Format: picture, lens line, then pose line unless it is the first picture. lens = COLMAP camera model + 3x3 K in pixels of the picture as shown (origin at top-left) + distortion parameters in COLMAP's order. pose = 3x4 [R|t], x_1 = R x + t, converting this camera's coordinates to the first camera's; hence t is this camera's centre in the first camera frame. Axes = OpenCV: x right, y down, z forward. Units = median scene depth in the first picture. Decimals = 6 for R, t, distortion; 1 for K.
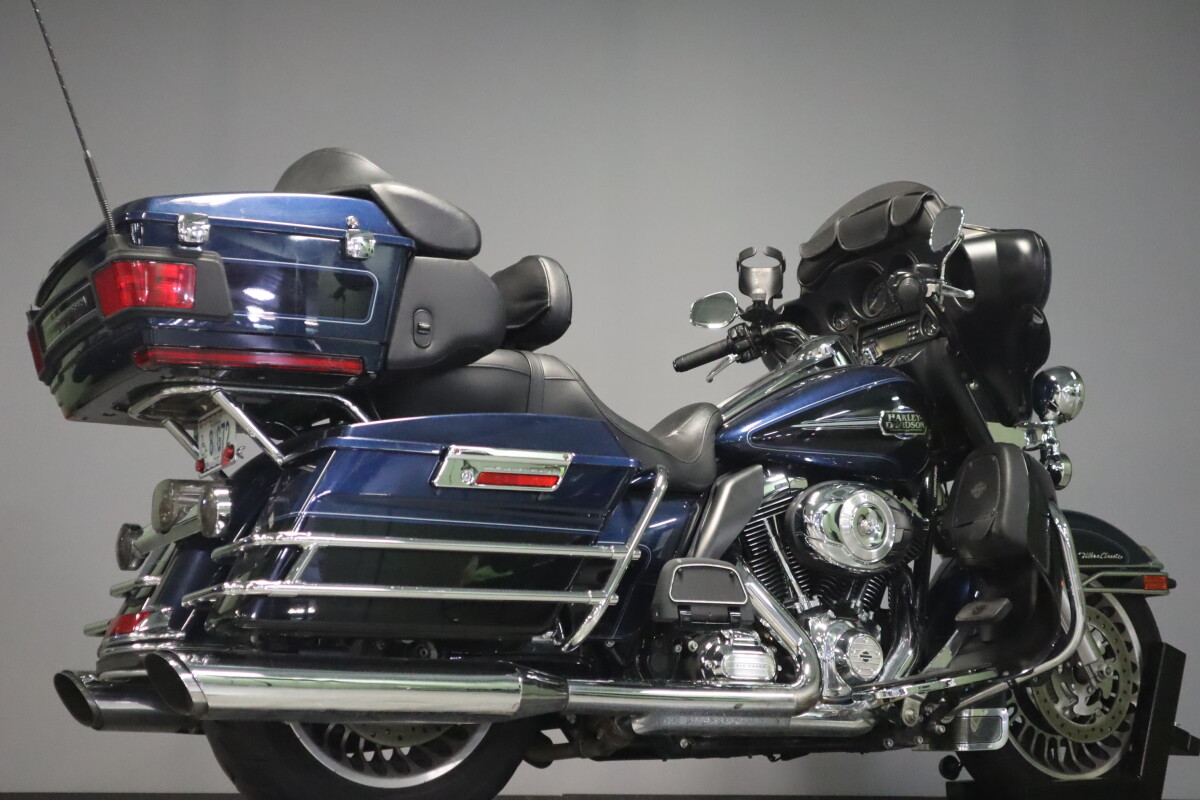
lens RADIAL K [[1765.3, 0, 600.0], [0, 1765.3, 400.0], [0, 0, 1]] dist [-0.014478, 0.098598]
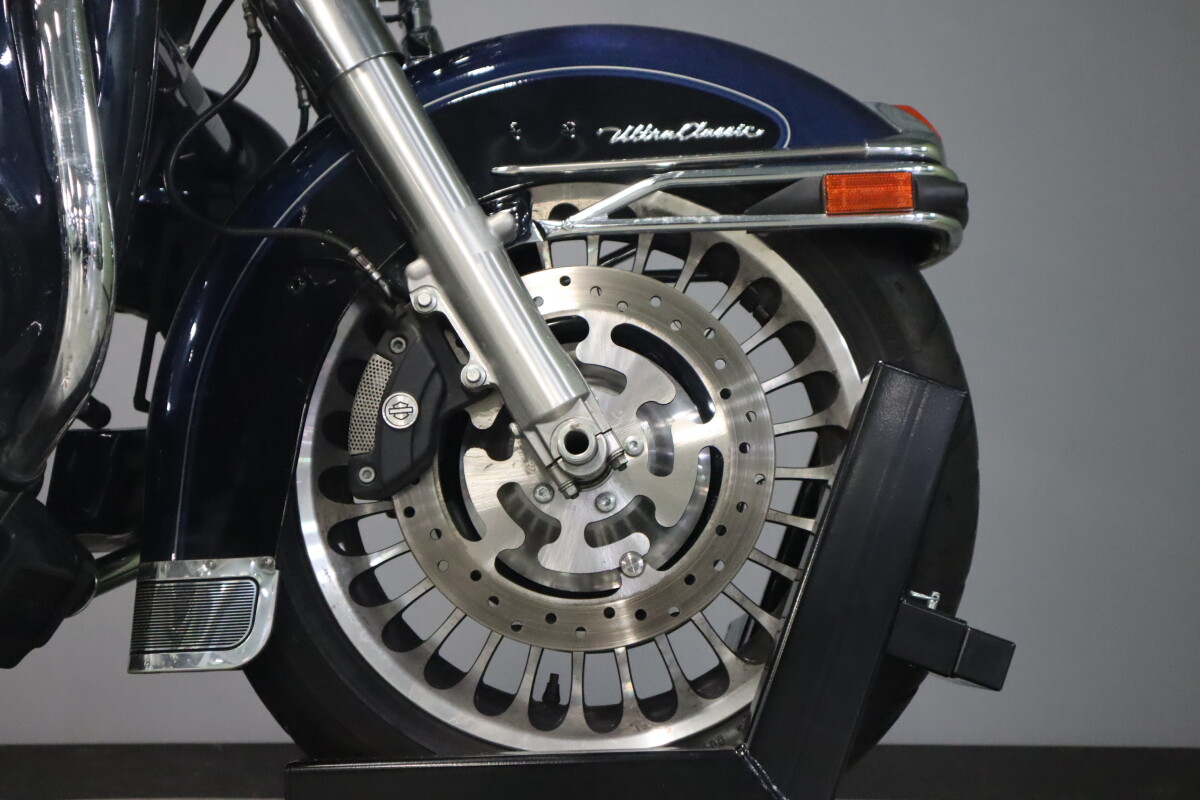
lens RADIAL K [[1844.3, 0, 600.0], [0, 1844.3, 400.0], [0, 0, 1]] dist [0.016831, 0.032053]
pose [[0.853284, -0.072869, -0.516329, 0.537671], [0.096362, 0.995169, 0.018800, 0.156589], [0.512465, -0.065796, 0.856184, 0.783039]]
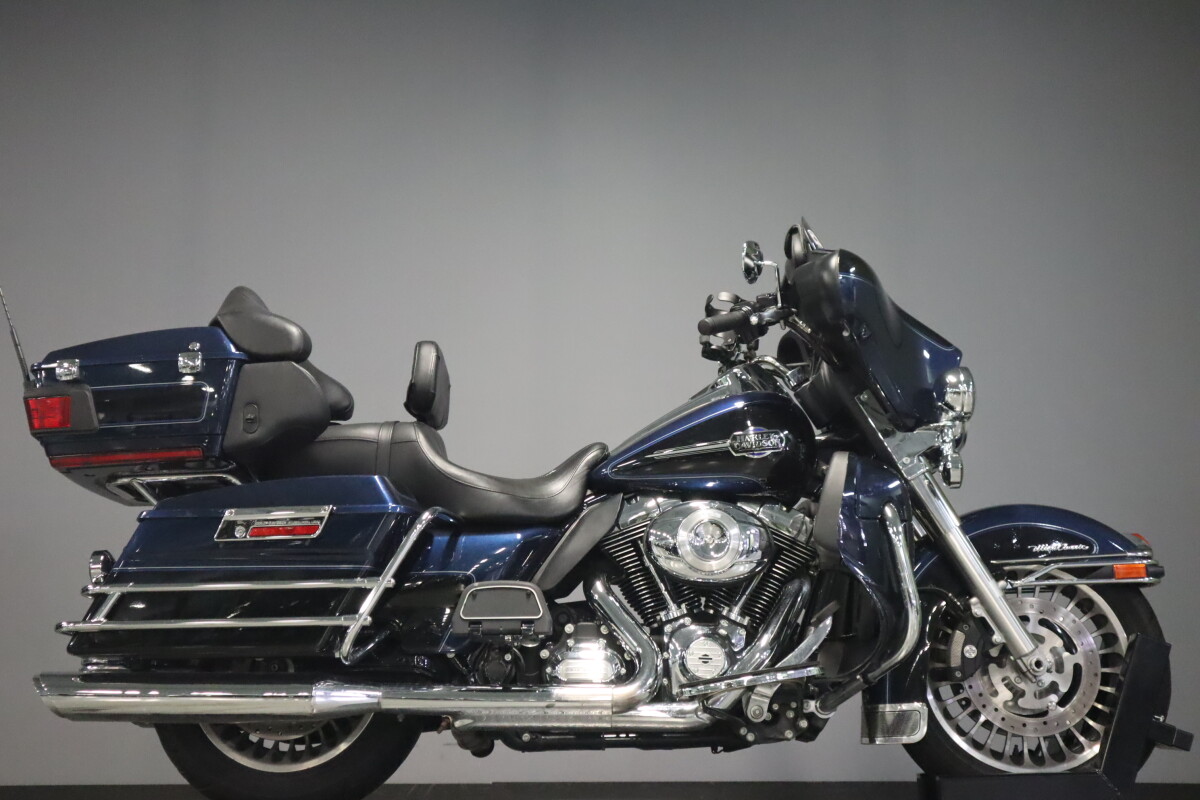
lens RADIAL K [[1552.0, 0, 600.0], [0, 1552.0, 400.0], [0, 0, 1]] dist [0.007169, 0.055469]
pose [[0.843857, -0.113861, -0.524348, 0.626708], [0.104152, 0.993398, -0.048097, 0.024140], [0.526363, -0.014025, 0.850144, 0.138824]]
